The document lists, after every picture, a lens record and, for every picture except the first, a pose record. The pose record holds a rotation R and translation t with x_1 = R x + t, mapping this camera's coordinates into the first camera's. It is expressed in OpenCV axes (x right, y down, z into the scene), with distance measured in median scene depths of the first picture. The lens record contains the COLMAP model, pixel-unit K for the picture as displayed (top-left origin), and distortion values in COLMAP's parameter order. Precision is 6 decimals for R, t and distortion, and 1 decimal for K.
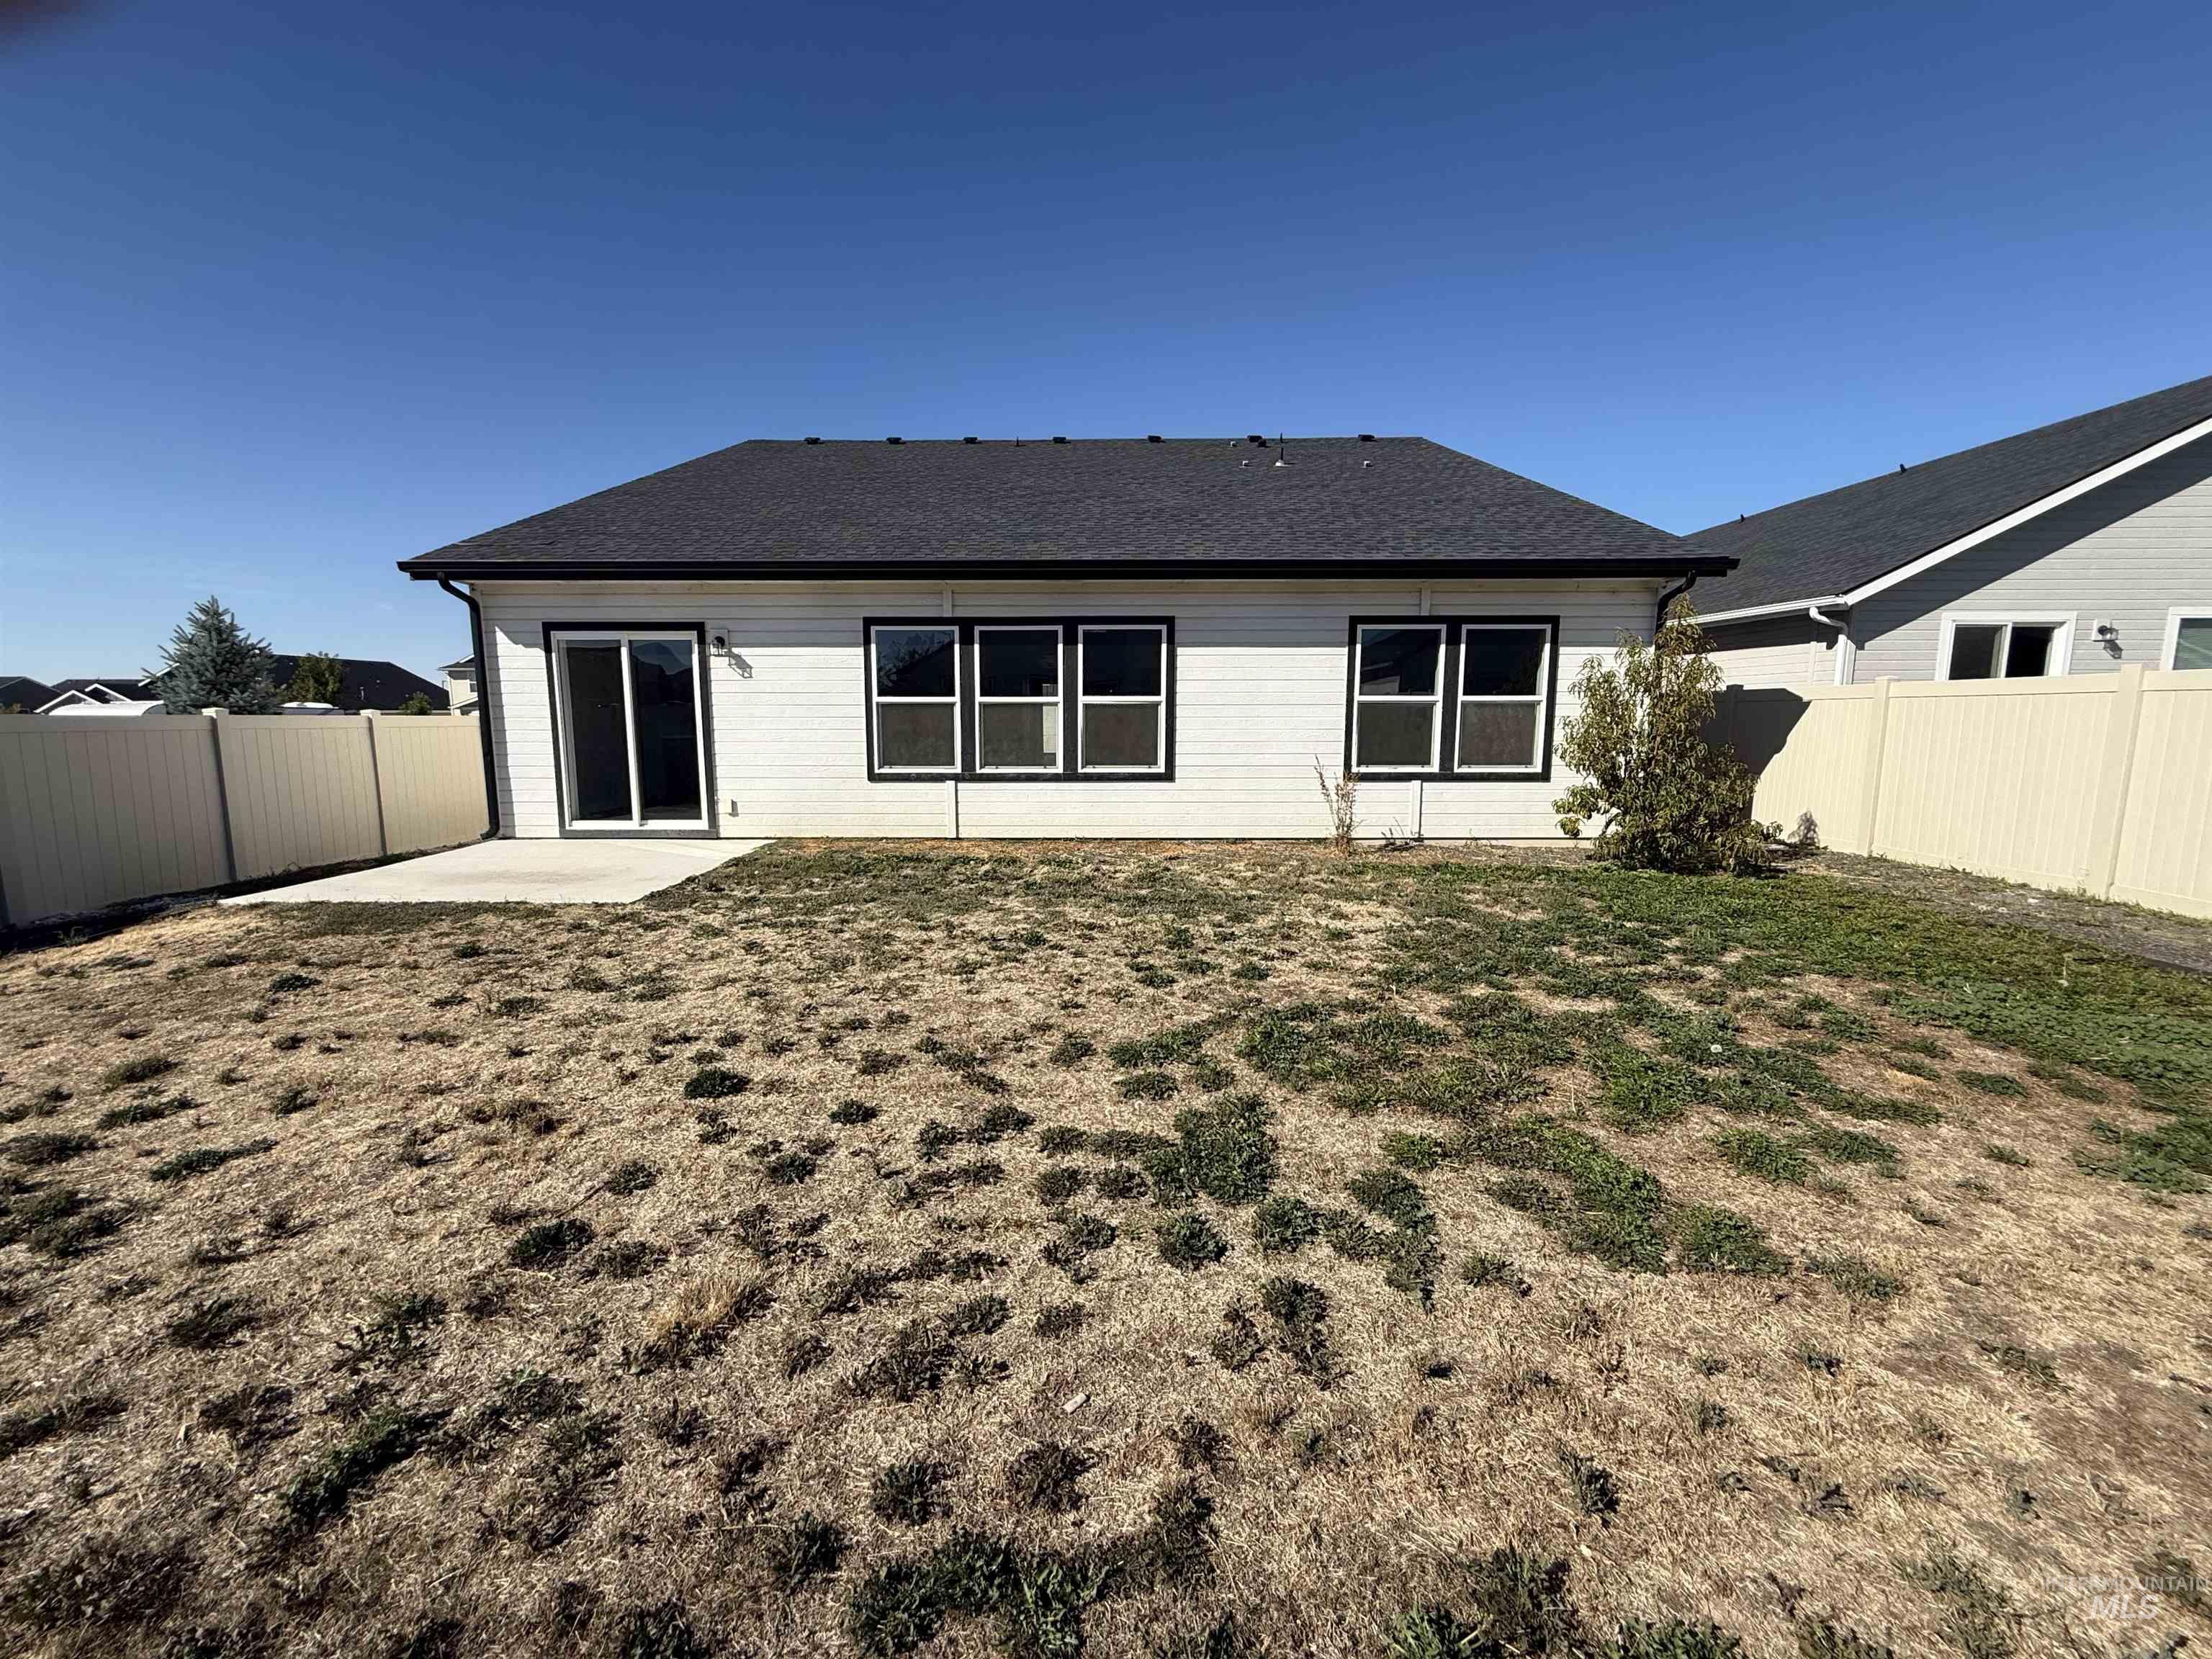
lens RADIAL K [[884.7, 0, 1097.0], [0, 884.7, 828.2], [0, 0, 1]] dist [0.000493, -0.000073]
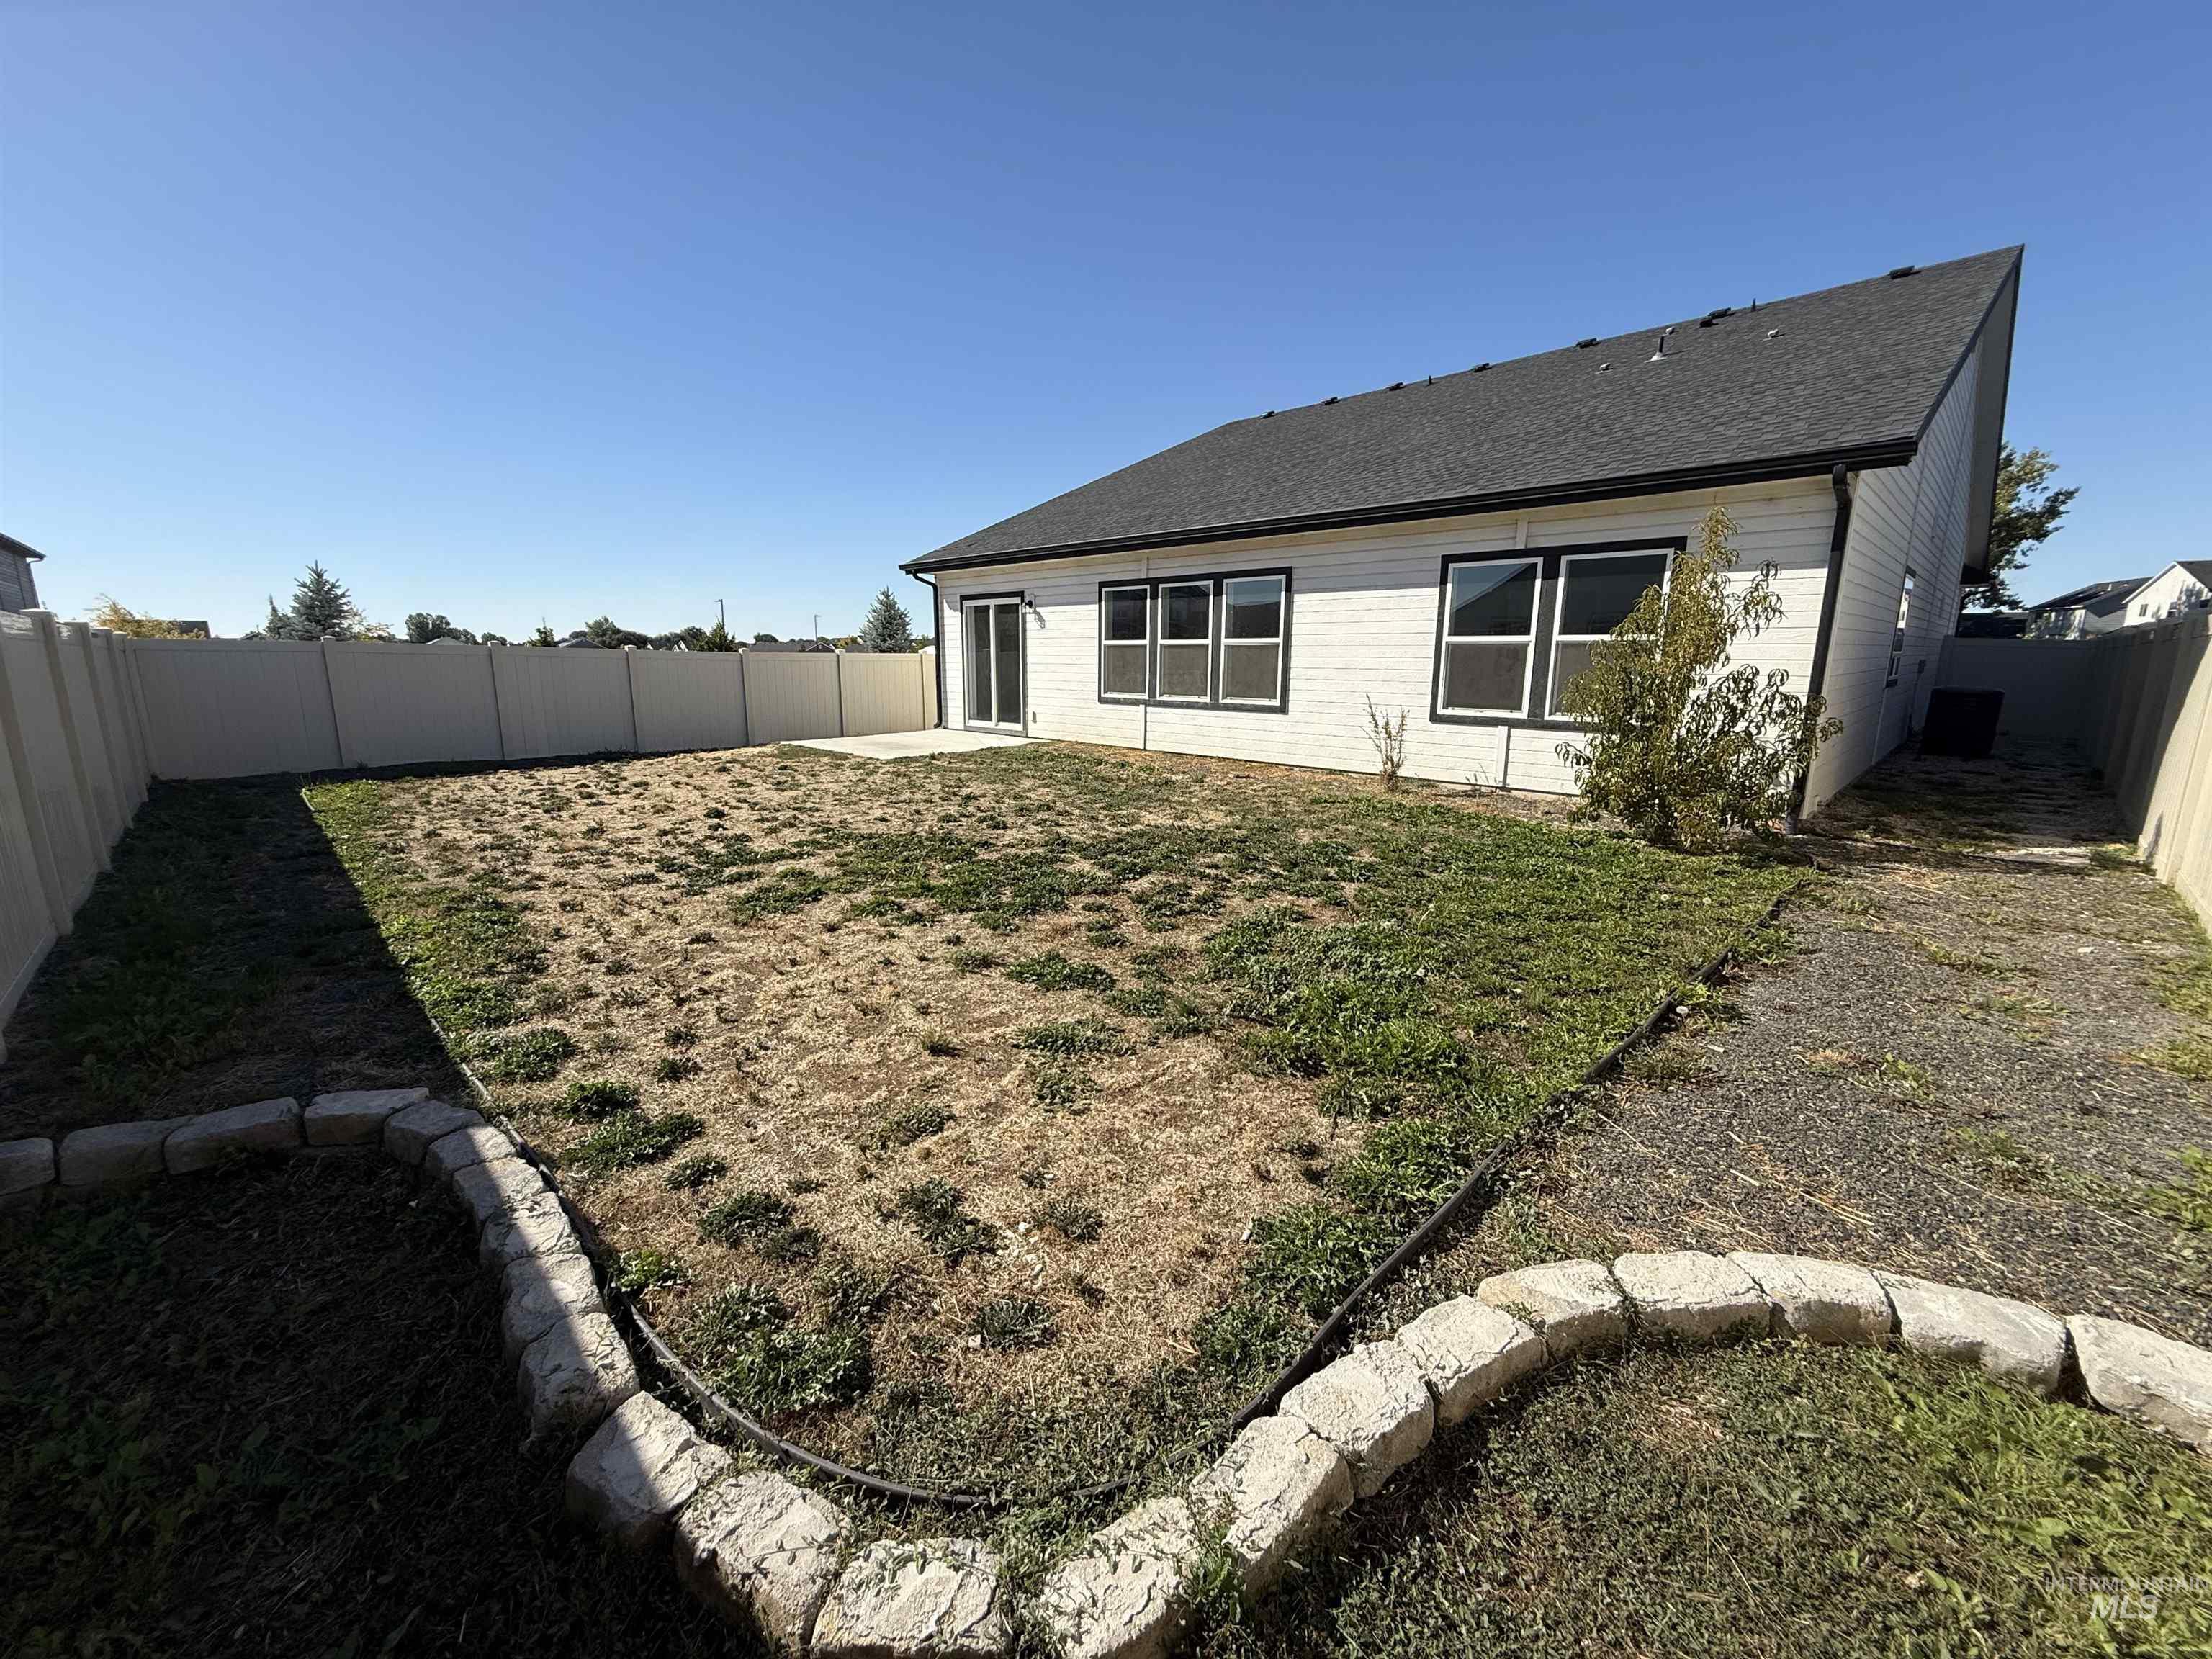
lens RADIAL K [[884.7, 0, 1097.0], [0, 884.7, 828.2], [0, 0, 1]] dist [0.000493, -0.000073]
pose [[0.704351, 0.140986, -0.695710, 0.731009], [-0.093598, 0.989967, 0.105857, -0.005432], [0.703654, -0.009443, 0.710480, 0.019518]]
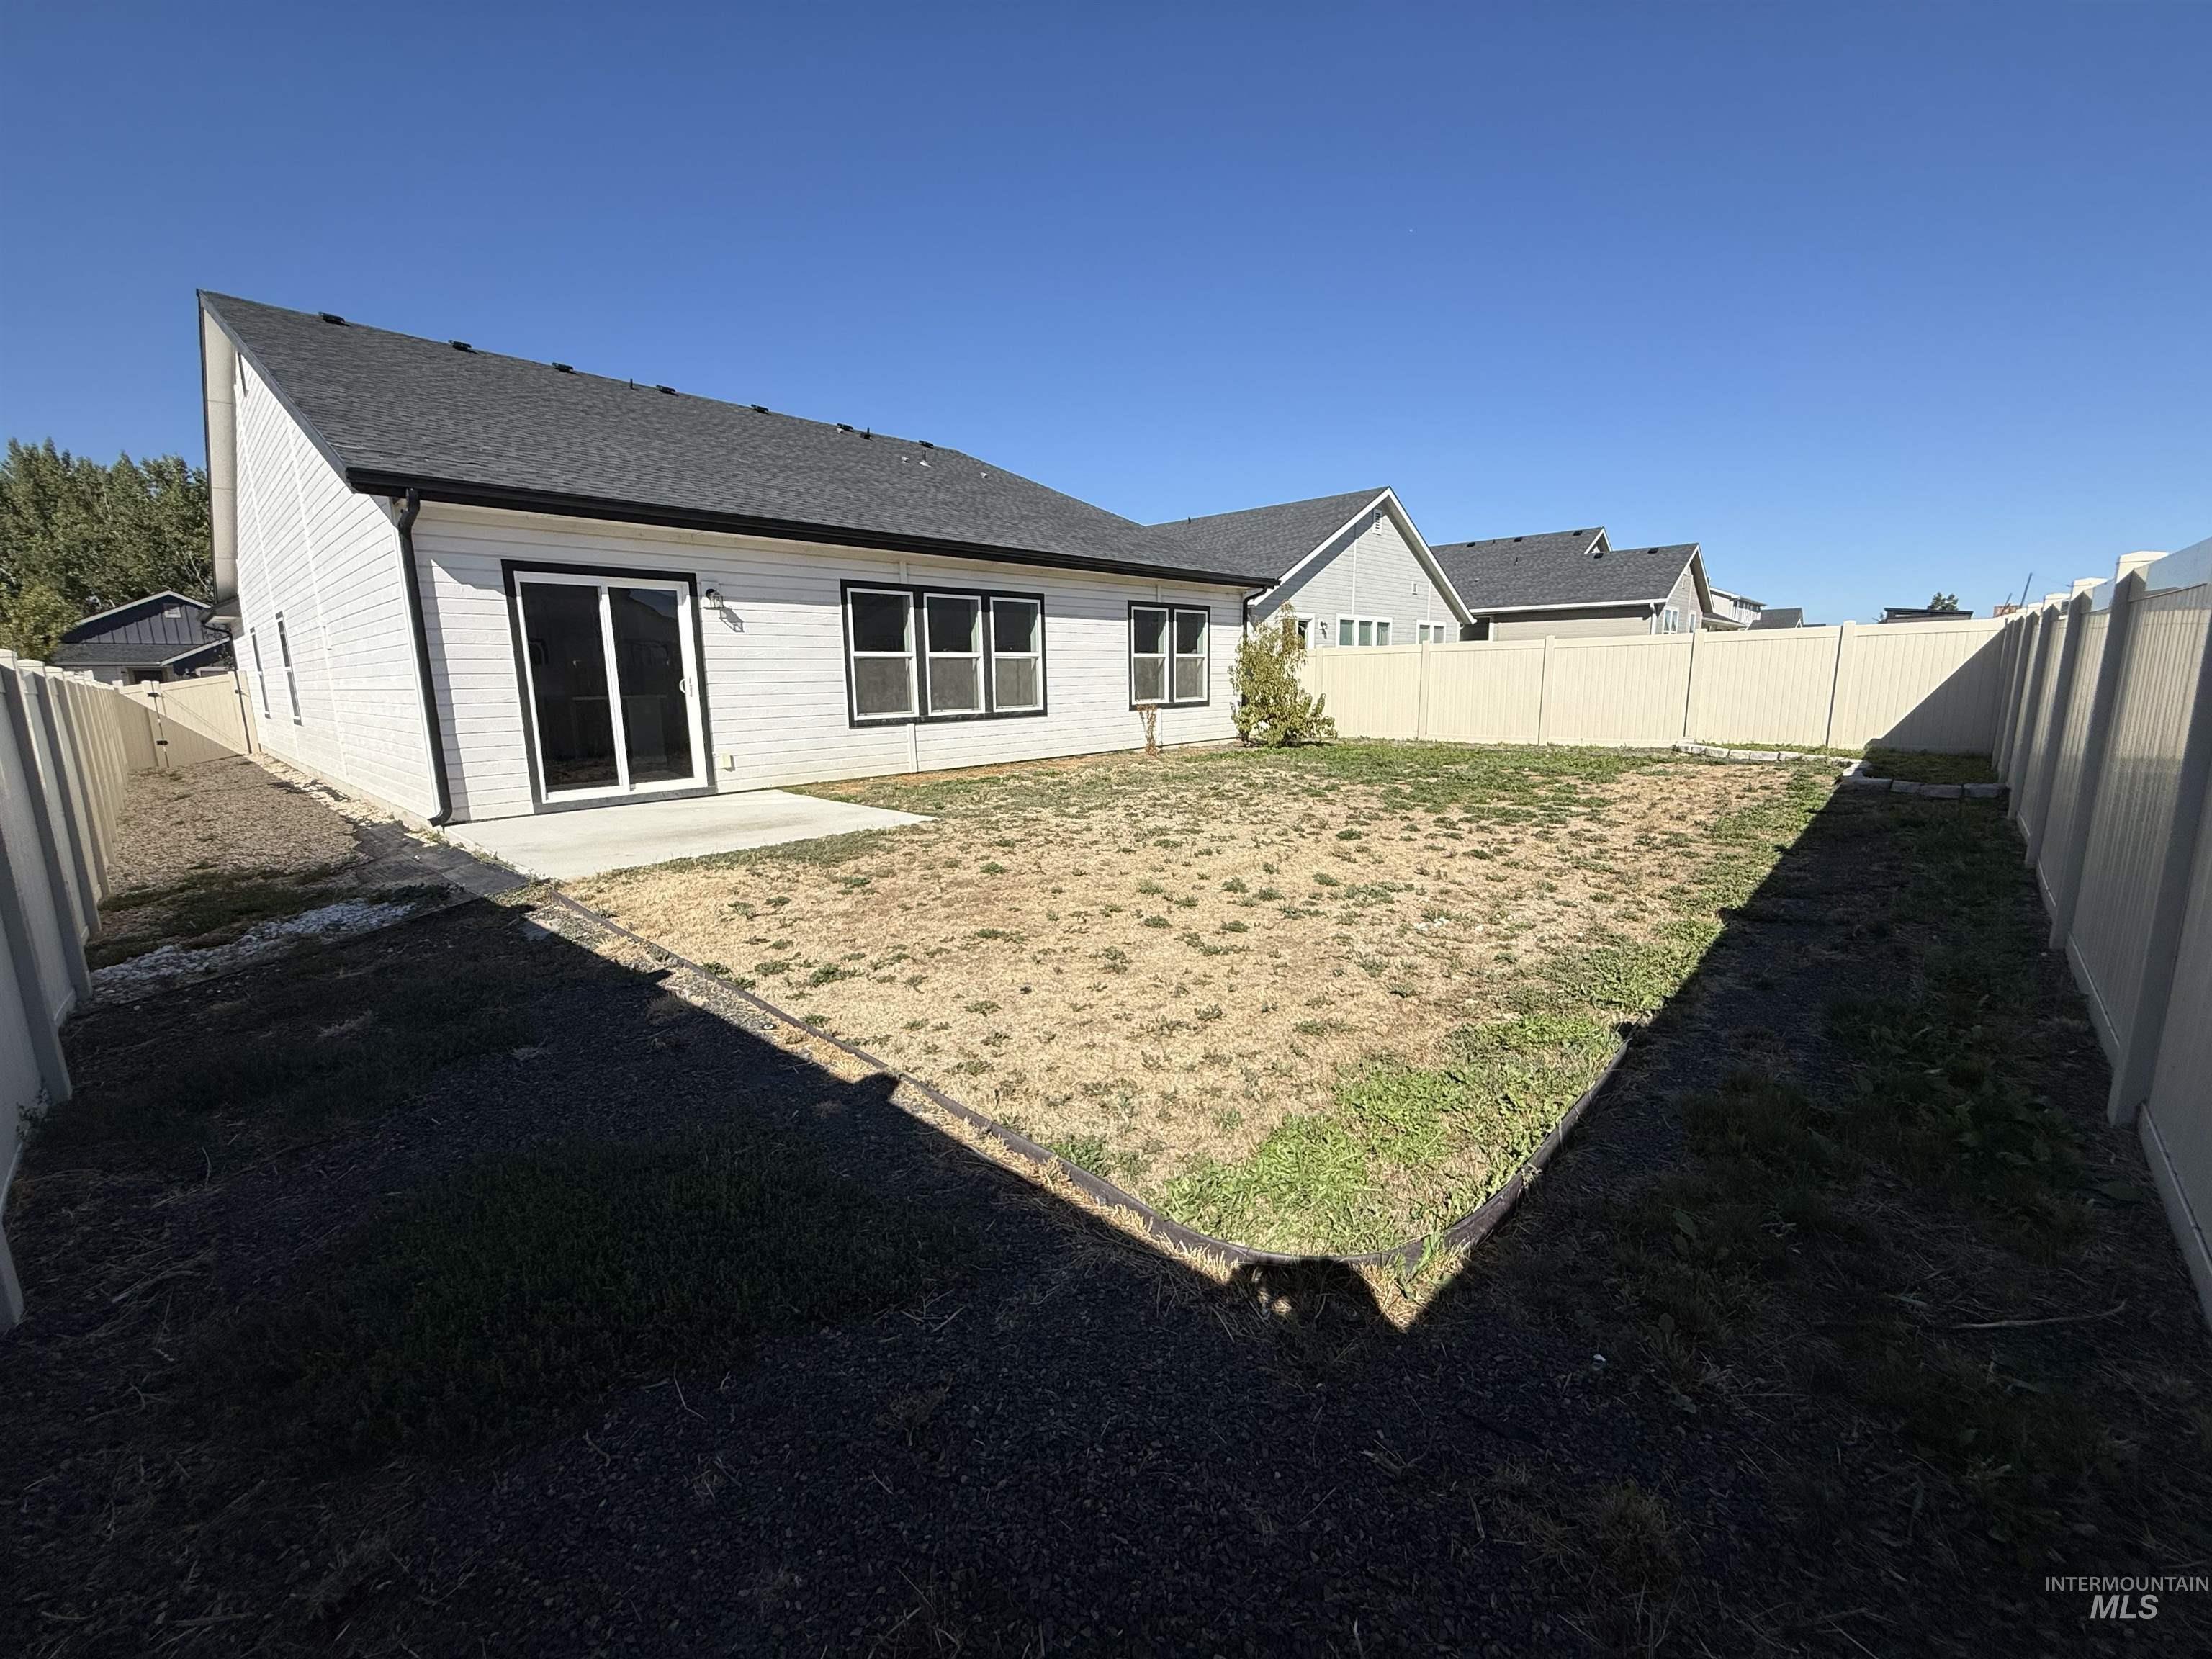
lens RADIAL K [[887.9, 0, 1106.0], [0, 887.9, 829.5], [0, 0, 1]] dist [0.001462, 0.000073]
pose [[0.671403, -0.138112, 0.728109, -0.881923], [0.100932, 0.990368, 0.094788, 0.000195], [-0.734187, 0.009849, 0.678876, 0.003753]]
